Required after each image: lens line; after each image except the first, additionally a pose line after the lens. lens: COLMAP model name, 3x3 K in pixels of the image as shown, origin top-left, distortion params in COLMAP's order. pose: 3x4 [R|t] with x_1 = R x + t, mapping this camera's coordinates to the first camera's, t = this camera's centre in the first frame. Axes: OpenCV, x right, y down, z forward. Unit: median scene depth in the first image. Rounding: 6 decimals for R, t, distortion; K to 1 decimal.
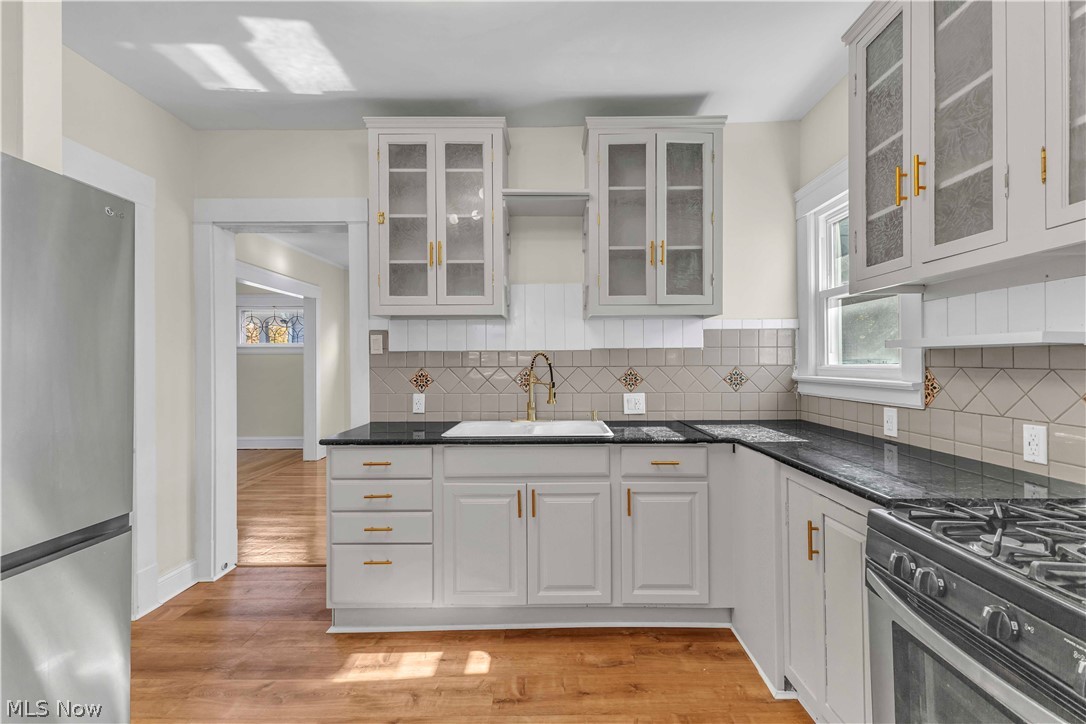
lens RADIAL K [[476.0, 0, 546.7], [0, 476.0, 363.1], [0, 0, 1]] dist [0.013565, -0.000833]
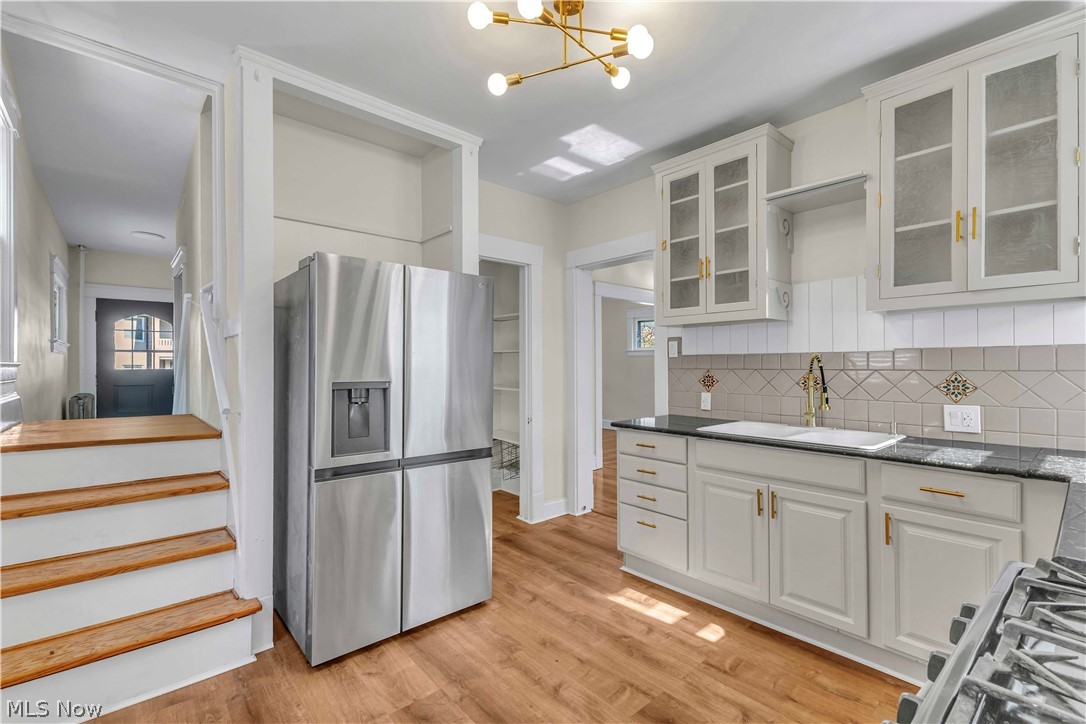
lens RADIAL K [[476.0, 0, 532.6], [0, 476.0, 362.9], [0, 0, 1]] dist [0.013565, -0.000833]
pose [[0.657487, 0.000626, -0.753466, 0.354258], [-0.000189, 1.000000, 0.000667, -0.007149], [0.753466, -0.000296, 0.657487, -0.046047]]
